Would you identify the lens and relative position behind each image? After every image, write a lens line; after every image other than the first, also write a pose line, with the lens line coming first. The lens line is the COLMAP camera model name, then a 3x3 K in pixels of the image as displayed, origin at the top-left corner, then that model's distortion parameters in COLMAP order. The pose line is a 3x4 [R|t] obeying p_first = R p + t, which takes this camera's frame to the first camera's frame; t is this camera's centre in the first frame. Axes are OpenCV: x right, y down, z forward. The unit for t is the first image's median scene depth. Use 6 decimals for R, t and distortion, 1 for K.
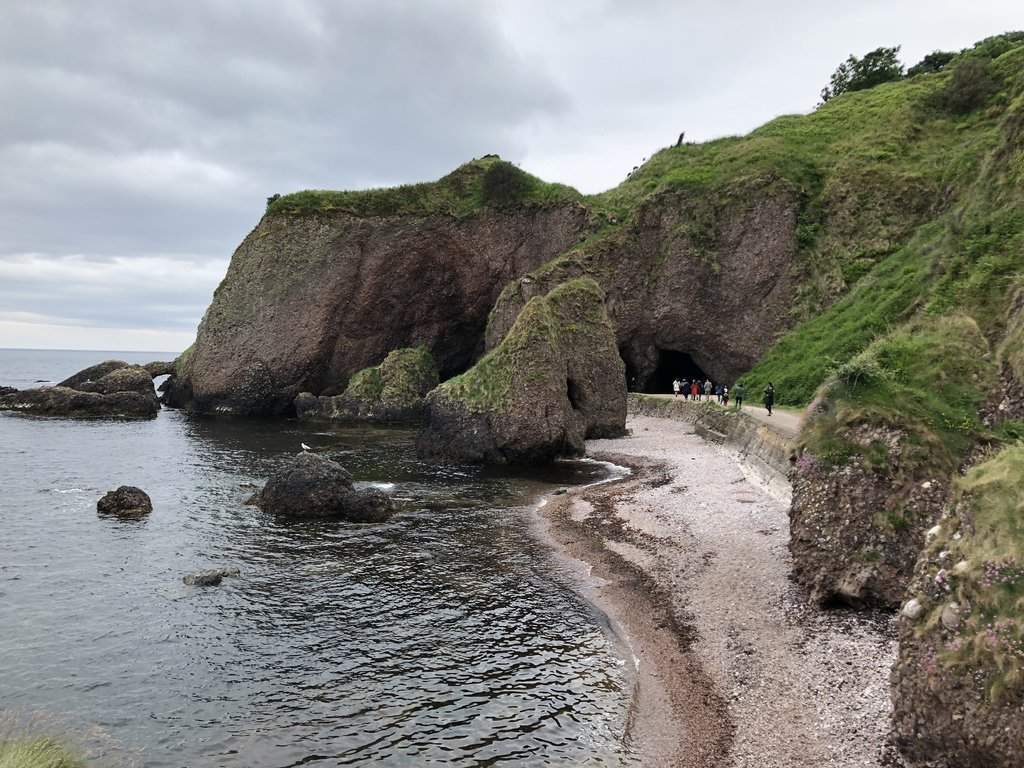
lens RADIAL K [[834.1, 0, 511.6], [0, 834.1, 371.0], [0, 0, 1]] dist [0.038773, -0.032471]
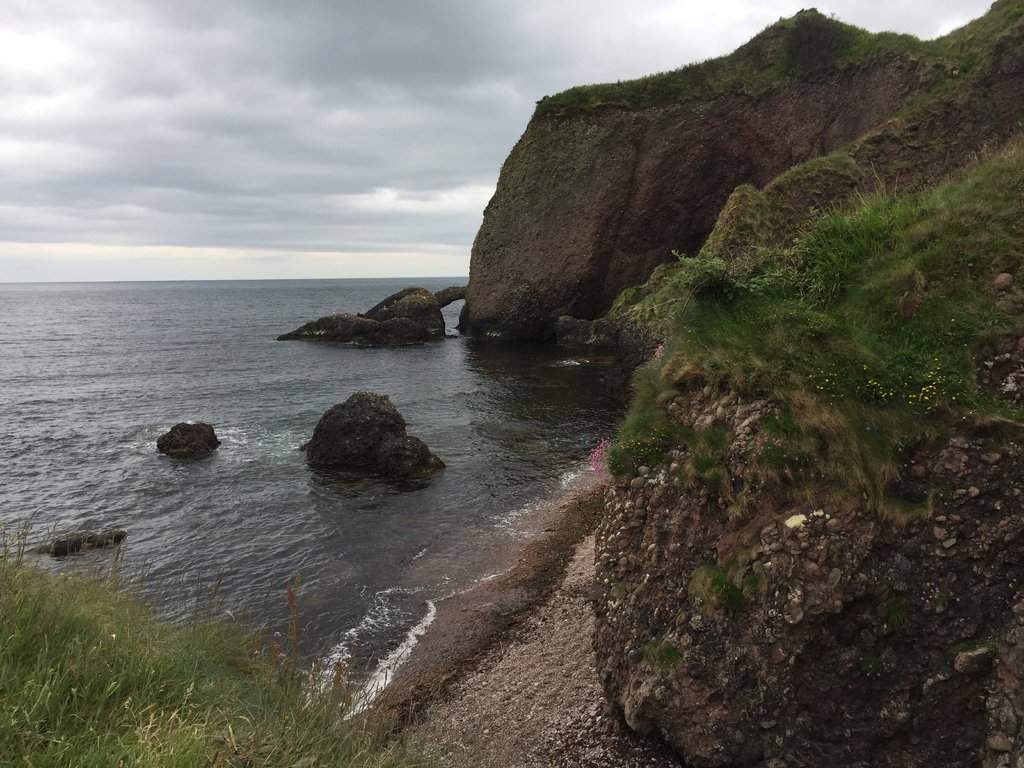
lens RADIAL K [[873.5, 0, 512.0], [0, 873.5, 384.0], [0, 0, 1]] dist [0.072852, -0.128049]
pose [[0.893571, 0.017087, -0.448597, 0.124432], [0.031552, 0.994414, 0.100725, 0.001513], [0.447813, -0.104159, 0.888040, 0.111258]]
